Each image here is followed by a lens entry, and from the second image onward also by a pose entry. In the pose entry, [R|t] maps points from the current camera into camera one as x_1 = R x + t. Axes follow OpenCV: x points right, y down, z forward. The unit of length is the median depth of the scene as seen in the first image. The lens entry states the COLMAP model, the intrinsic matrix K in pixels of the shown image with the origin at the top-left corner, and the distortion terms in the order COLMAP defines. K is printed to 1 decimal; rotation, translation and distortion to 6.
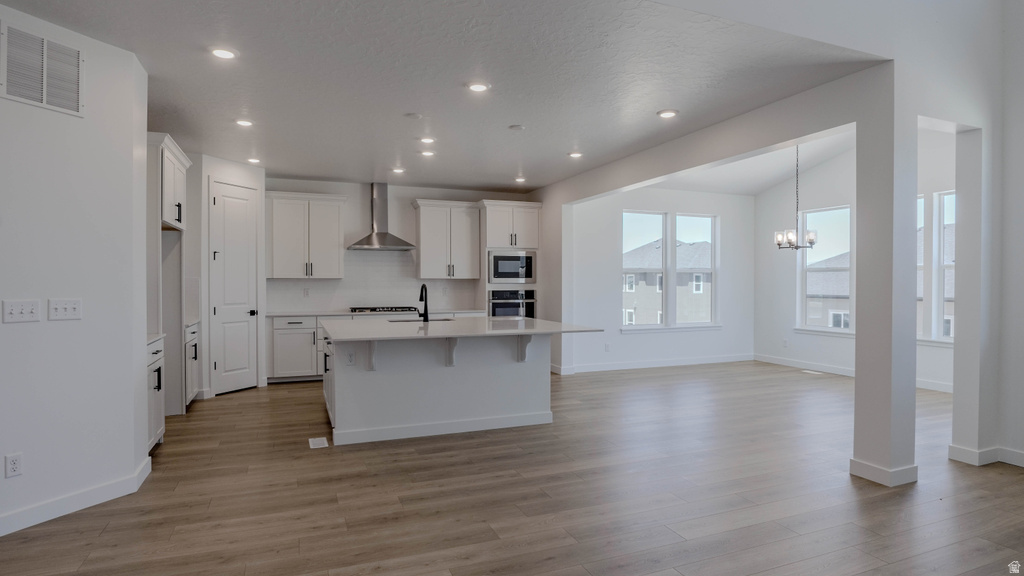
lens RADIAL K [[553.7, 0, 513.1], [0, 553.7, 290.6], [0, 0, 1]] dist [-0.038962, 0.009360]
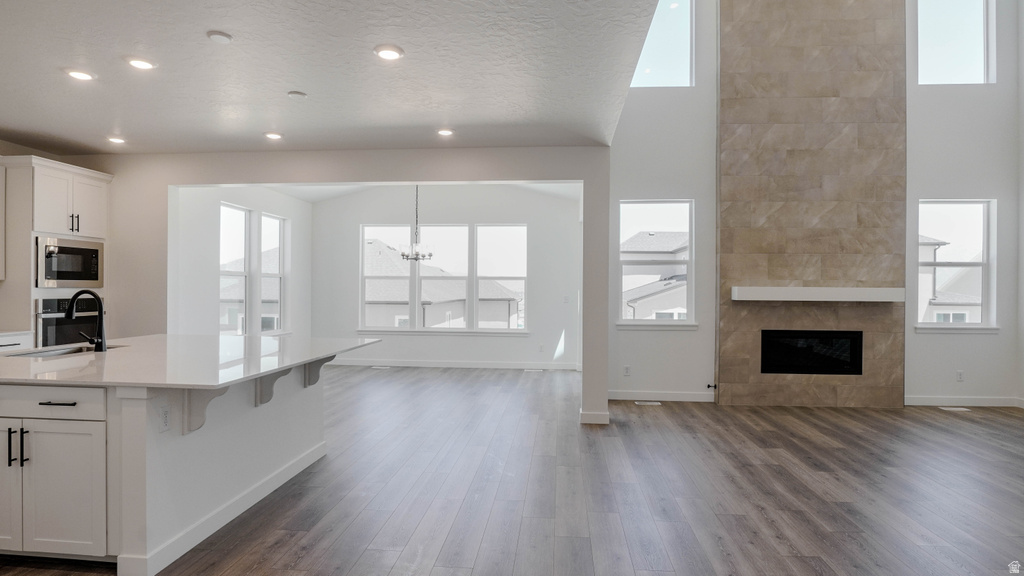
lens RADIAL K [[553.7, 0, 514.6], [0, 553.7, 290.9], [0, 0, 1]] dist [-0.038962, 0.009360]
pose [[0.451844, 0.000882, 0.892096, -0.362774], [0.005230, 0.999980, -0.003638, -0.004530], [-0.892082, 0.006309, 0.451830, 0.234926]]
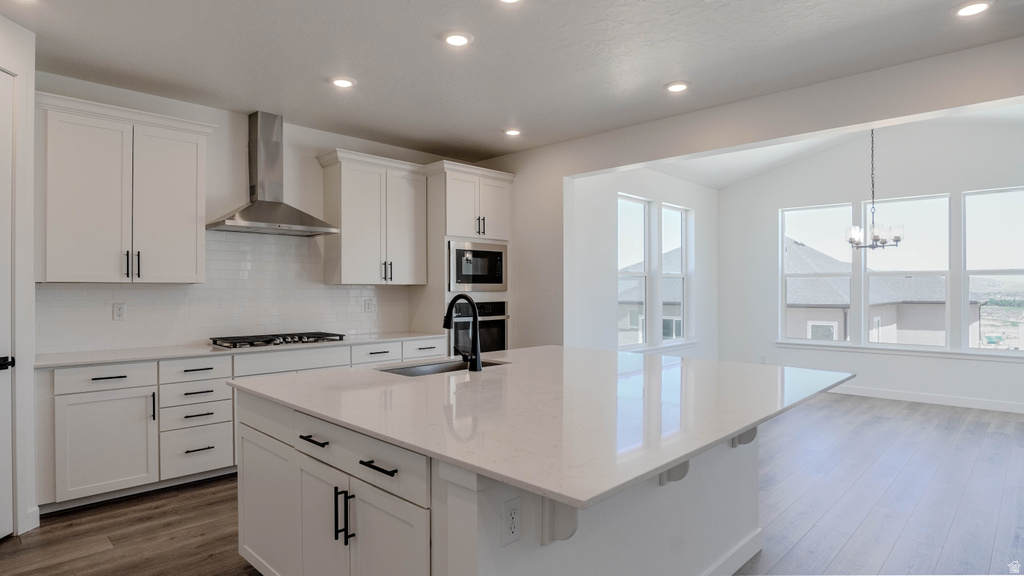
lens RADIAL K [[553.7, 0, 515.3], [0, 553.7, 292.4], [0, 0, 1]] dist [-0.038962, 0.009360]
pose [[0.915278, -0.003388, 0.402808, -0.240333], [0.007760, 0.999927, -0.009221, -0.006285], [-0.402747, 0.011566, 0.915238, 0.396553]]
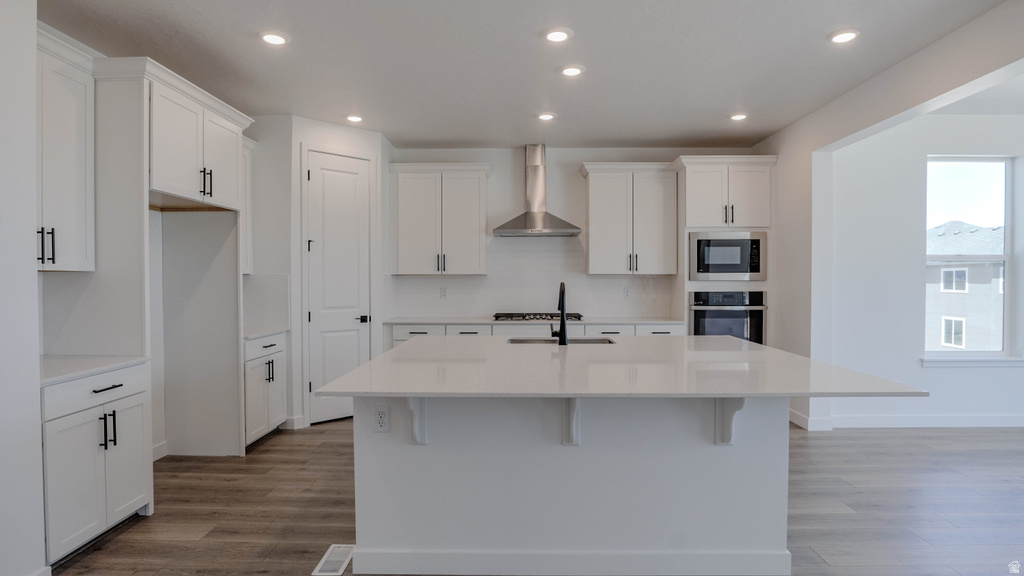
lens RADIAL K [[553.7, 0, 510.6], [0, 553.7, 290.7], [0, 0, 1]] dist [-0.038962, 0.009360]
pose [[0.919105, 0.007155, -0.393947, 0.021041], [-0.004758, 0.999964, 0.007060, -0.005340], [0.393984, -0.004615, 0.919106, 0.312238]]
